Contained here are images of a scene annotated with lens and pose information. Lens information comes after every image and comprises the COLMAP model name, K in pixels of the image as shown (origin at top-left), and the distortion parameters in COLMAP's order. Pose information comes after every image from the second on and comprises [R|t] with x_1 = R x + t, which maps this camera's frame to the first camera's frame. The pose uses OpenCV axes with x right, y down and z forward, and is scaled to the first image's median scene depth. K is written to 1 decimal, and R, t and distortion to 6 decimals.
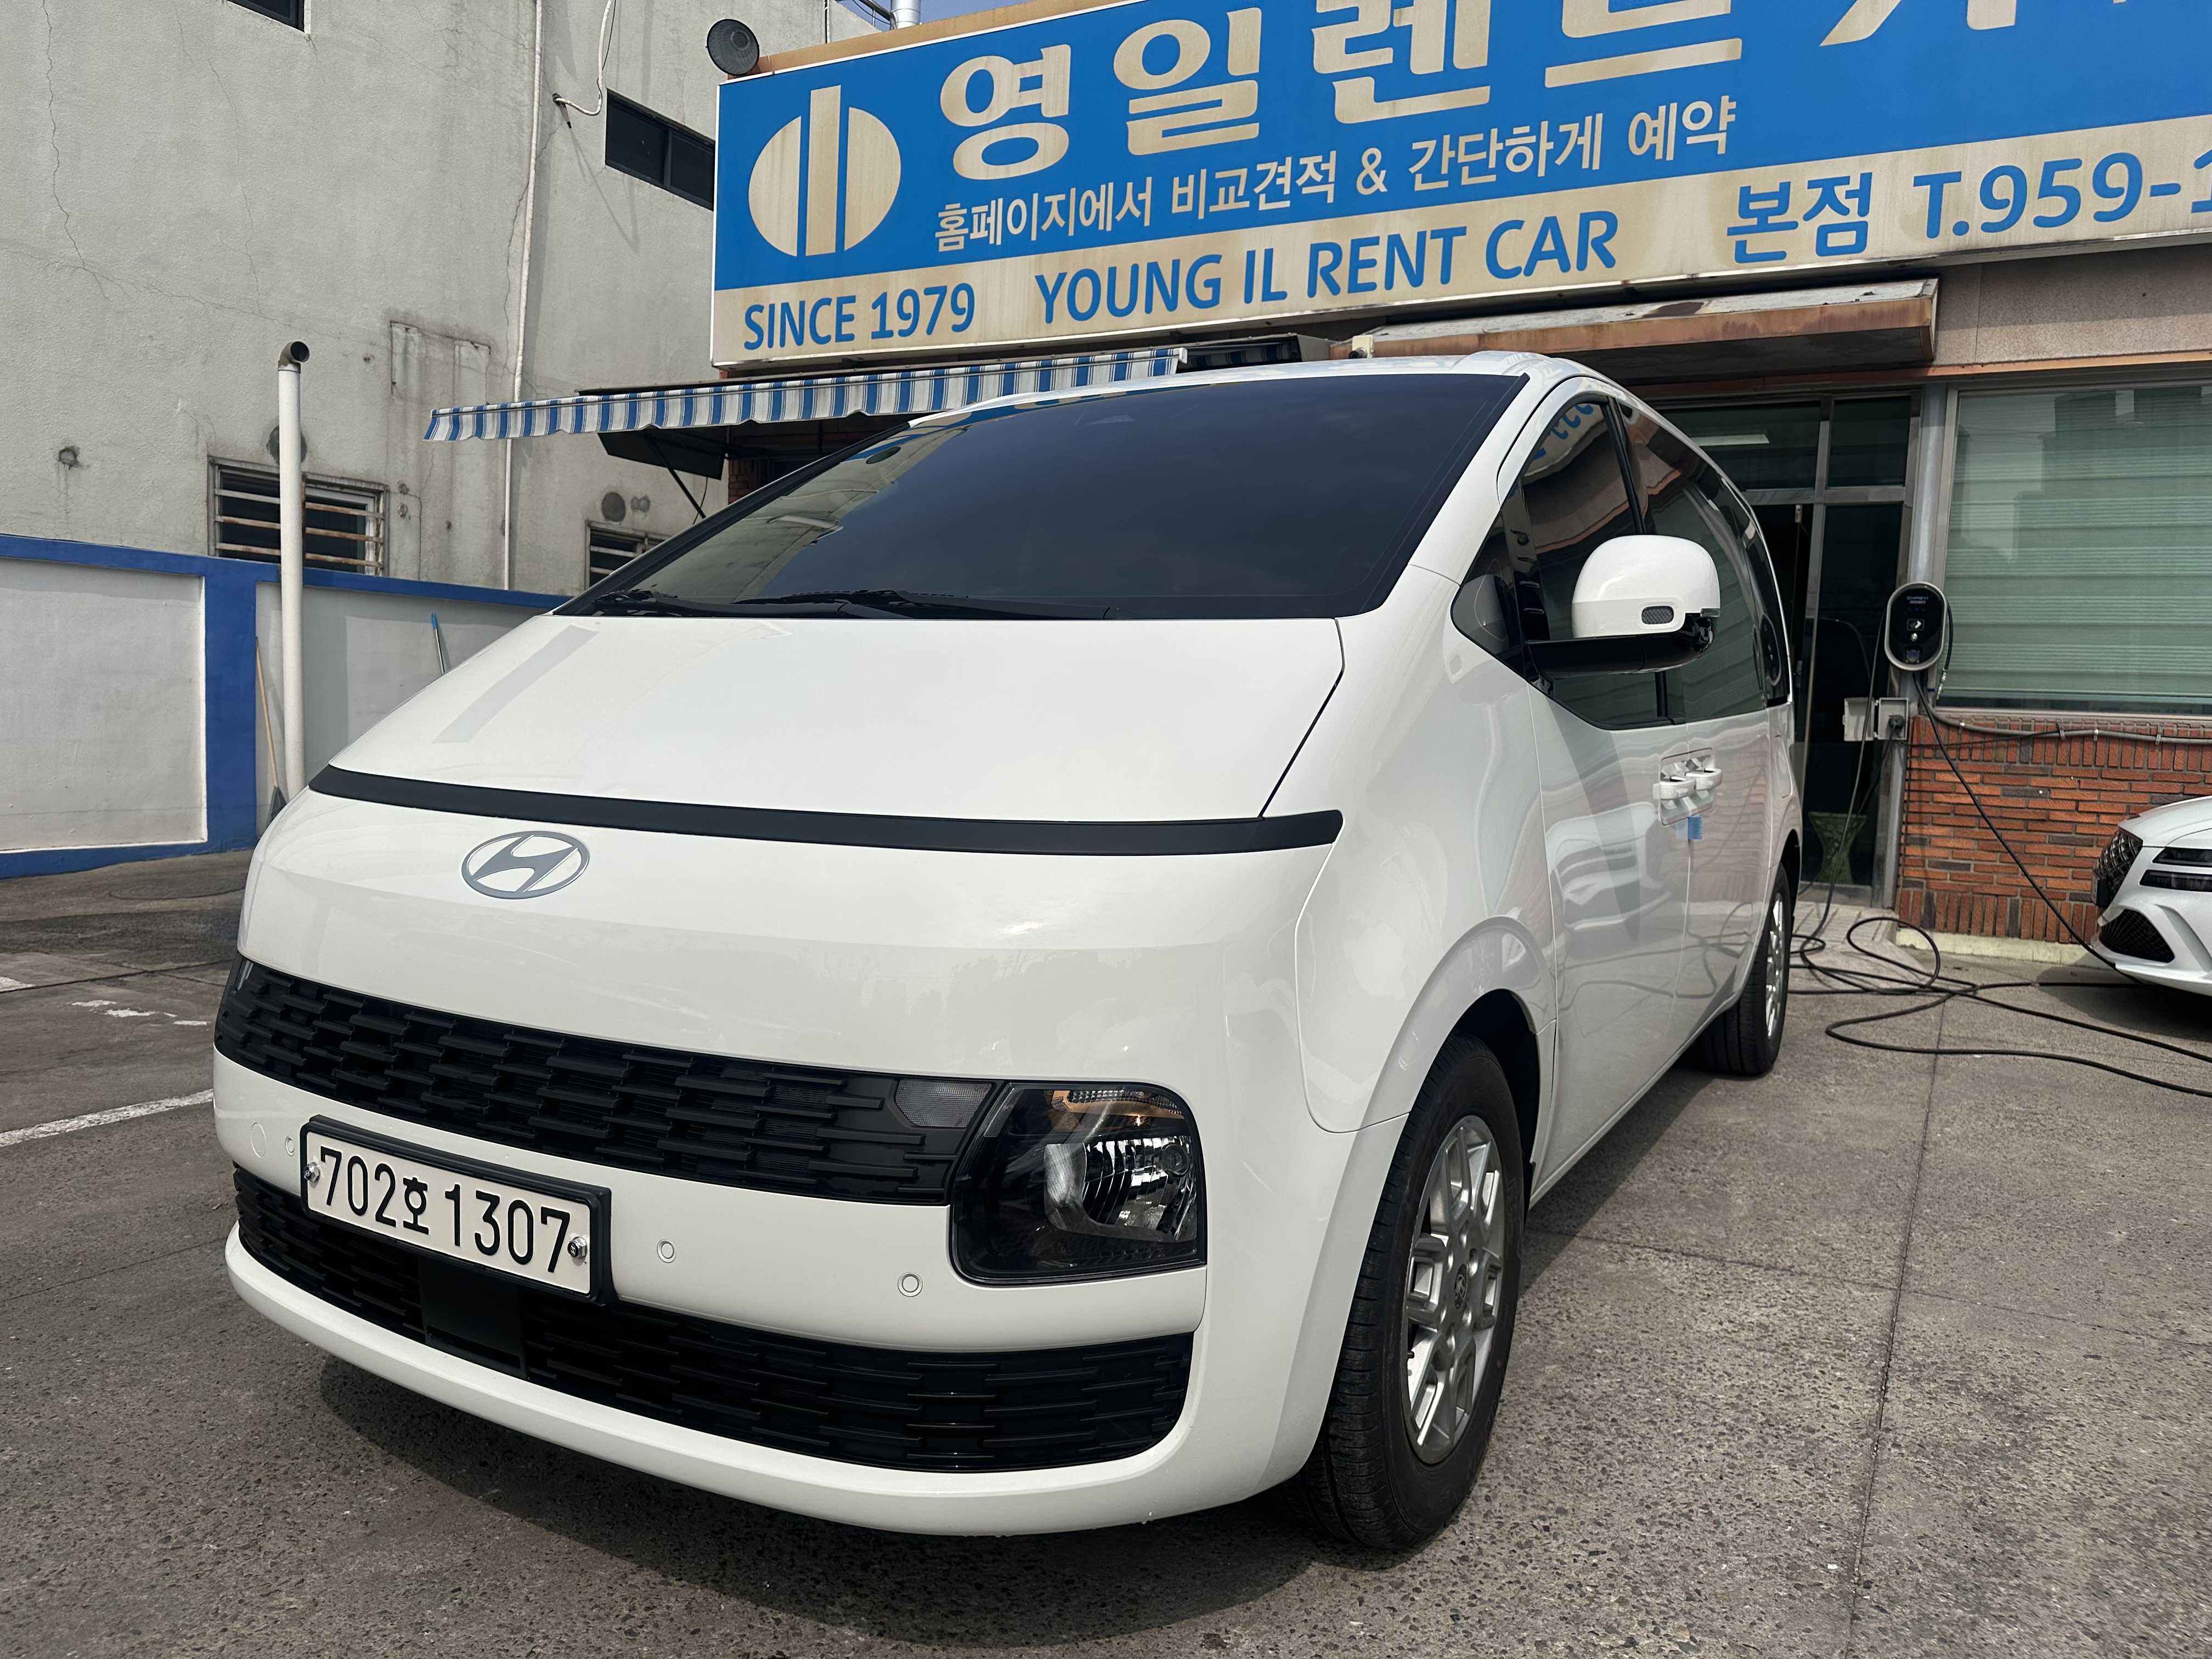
lens RADIAL K [[1559.6, 0, 1108.4], [0, 1559.6, 817.9], [0, 0, 1]] dist [0.017559, -0.020296]
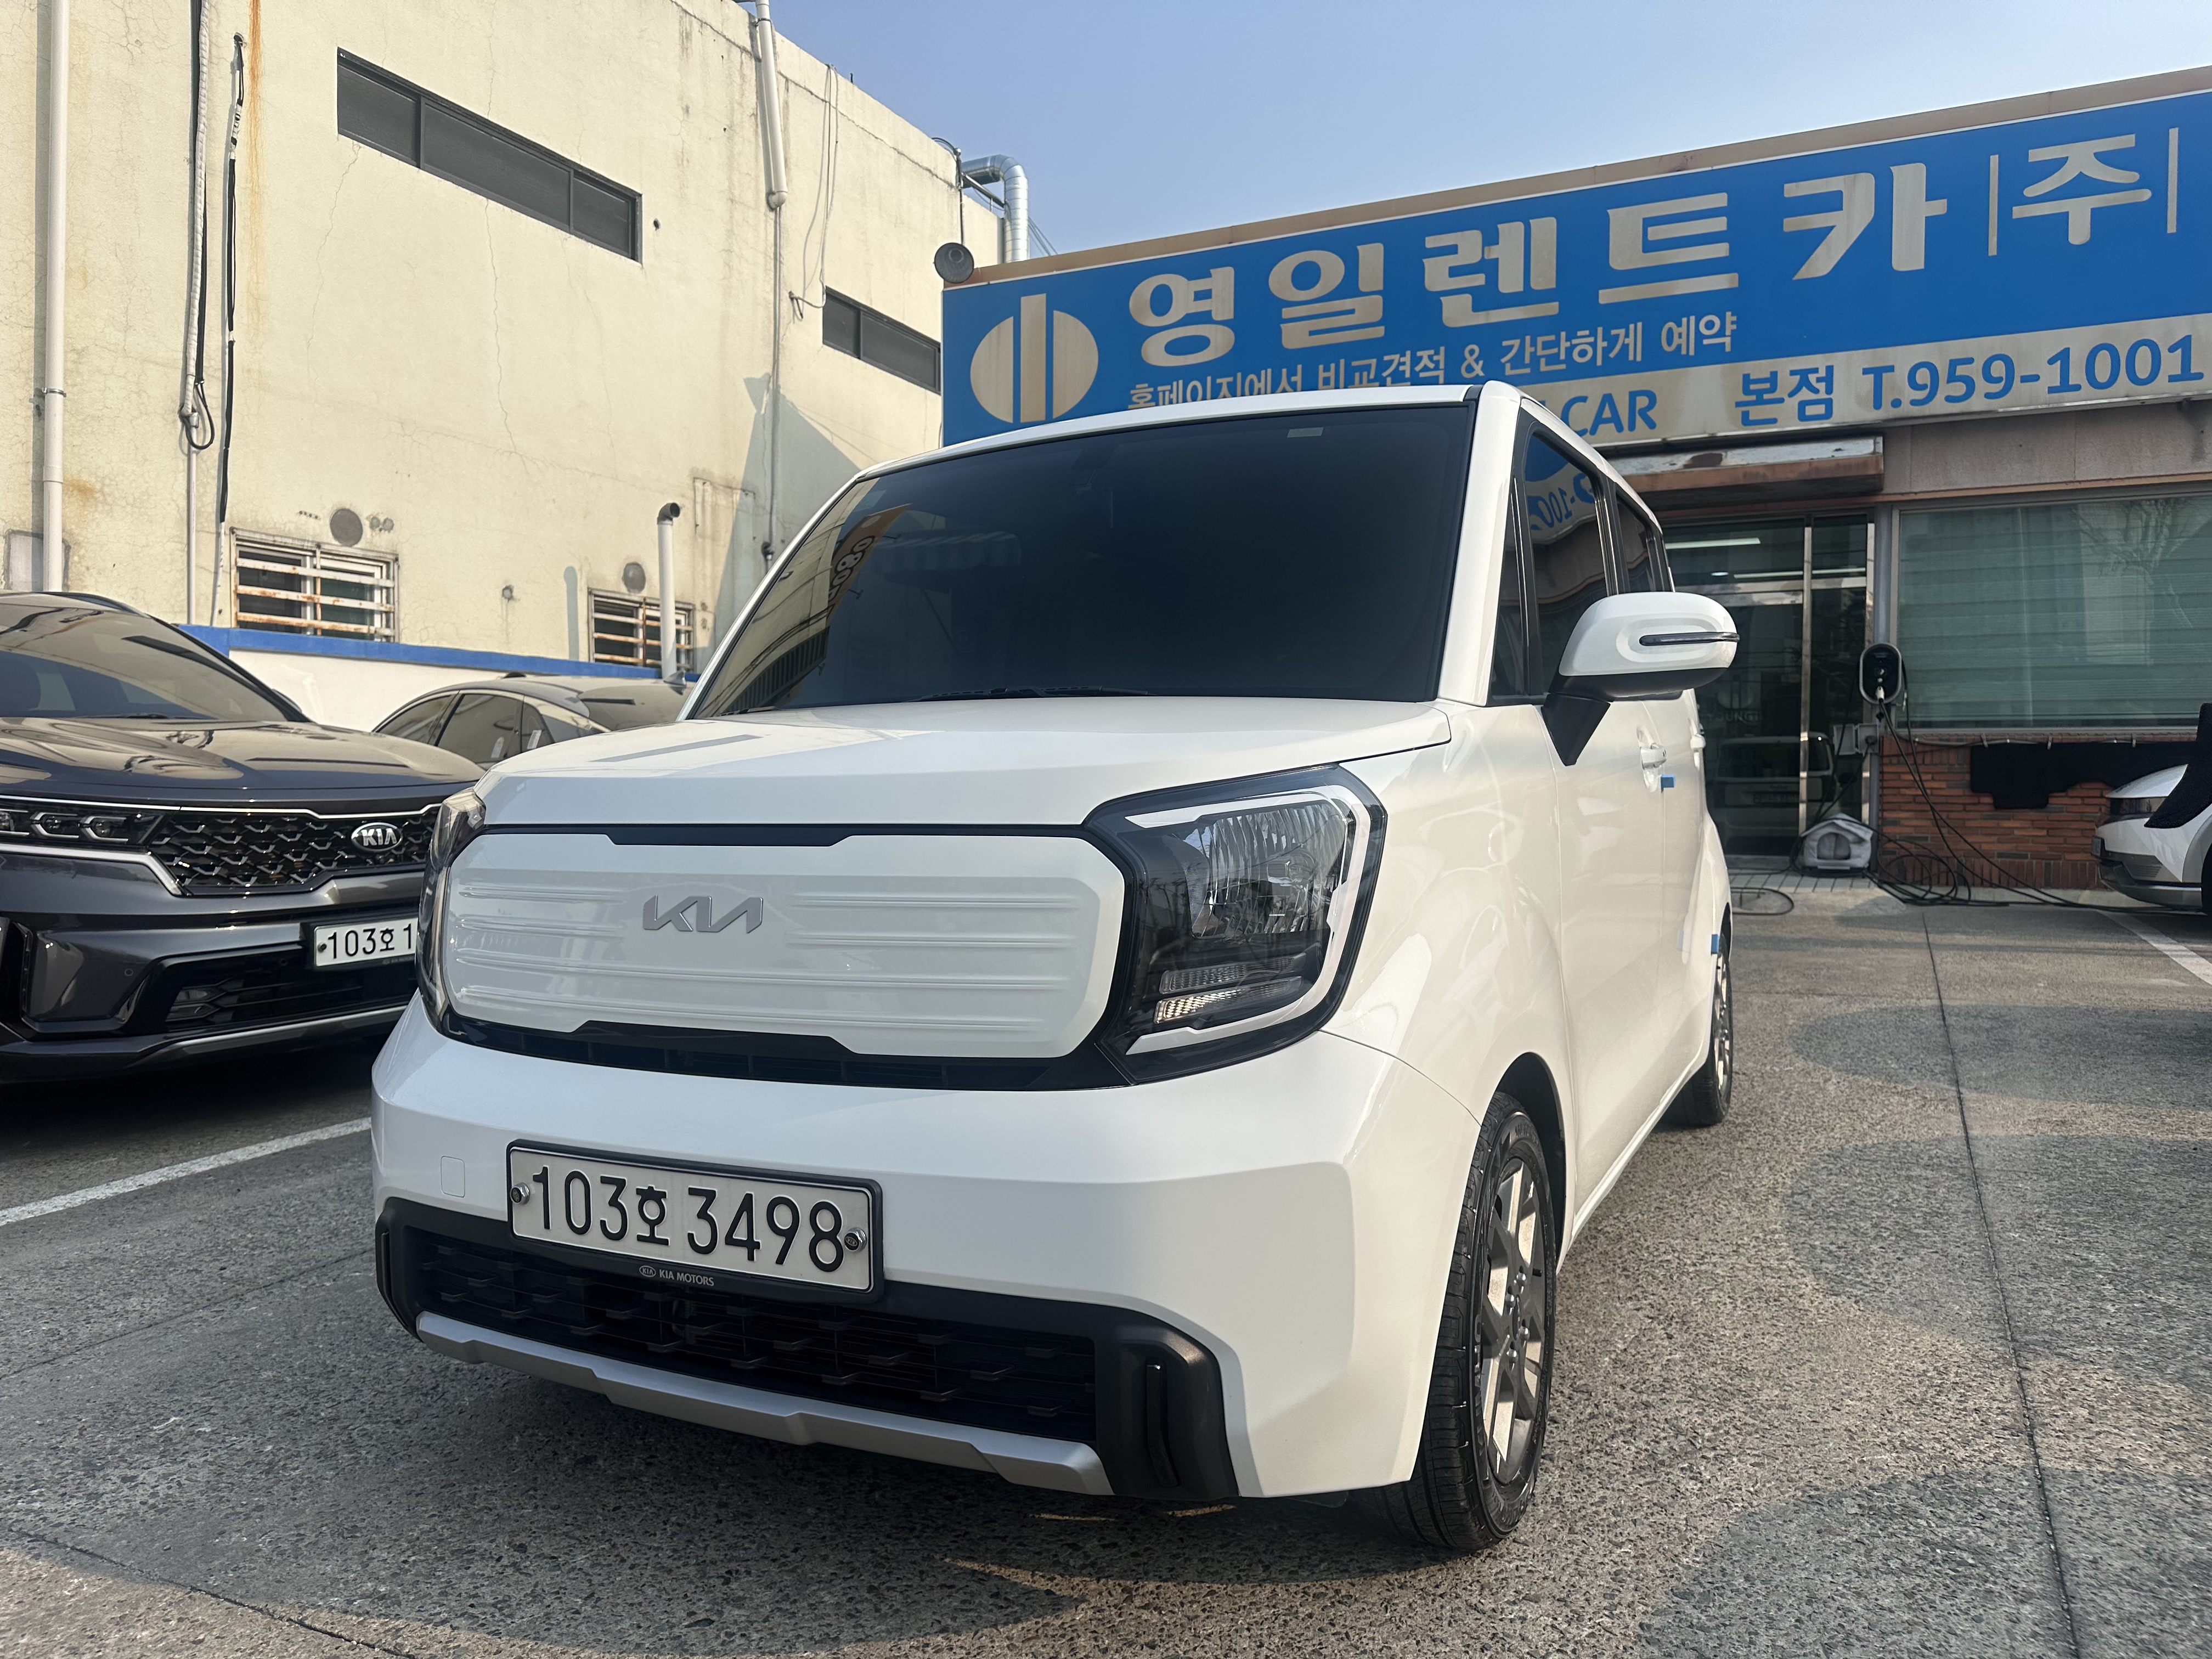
lens RADIAL K [[1559.6, 0, 1108.4], [0, 1559.6, 817.9], [0, 0, 1]] dist [0.017559, -0.020296]
pose [[0.998212, -0.038196, 0.045975, -0.242386], [0.040195, 0.998249, -0.043387, 0.040756], [-0.044237, 0.045157, 0.998000, -0.365506]]
